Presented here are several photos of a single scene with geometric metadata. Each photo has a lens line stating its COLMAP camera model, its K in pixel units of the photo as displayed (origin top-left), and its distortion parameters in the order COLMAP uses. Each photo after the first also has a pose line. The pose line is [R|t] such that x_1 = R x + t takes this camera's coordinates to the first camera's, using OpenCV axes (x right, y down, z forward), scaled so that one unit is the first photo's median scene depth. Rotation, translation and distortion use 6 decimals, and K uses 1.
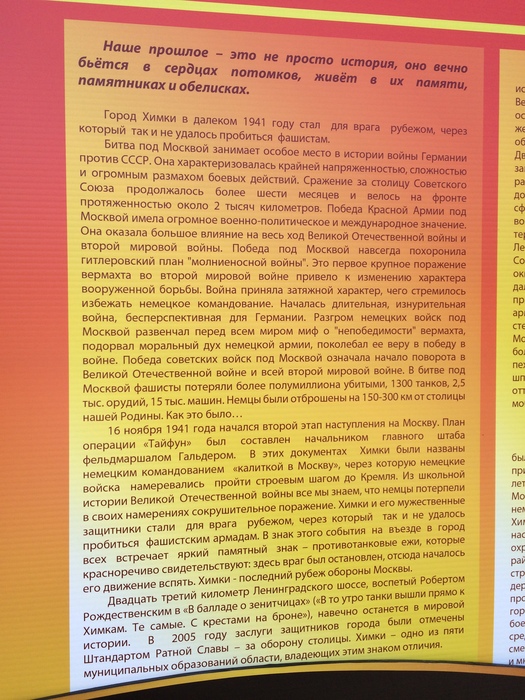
lens RADIAL K [[609.4, 0, 262.4], [0, 609.4, 348.6], [0, 0, 1]] dist [0.050843, -0.070536]
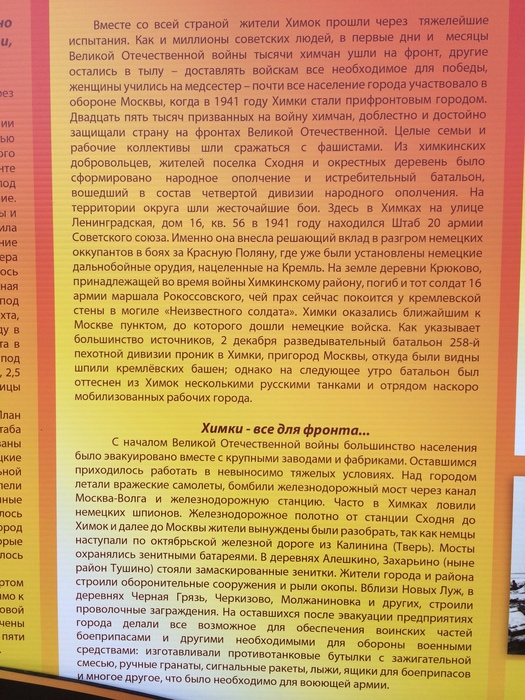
lens RADIAL K [[609.4, 0, 262.7], [0, 609.4, 349.4], [0, 0, 1]] dist [0.050843, -0.070536]
pose [[0.983940, 0.015873, -0.177791, 0.844189], [-0.009456, 0.999275, 0.036885, -0.015684], [0.178247, -0.034612, 0.983377, 0.164764]]
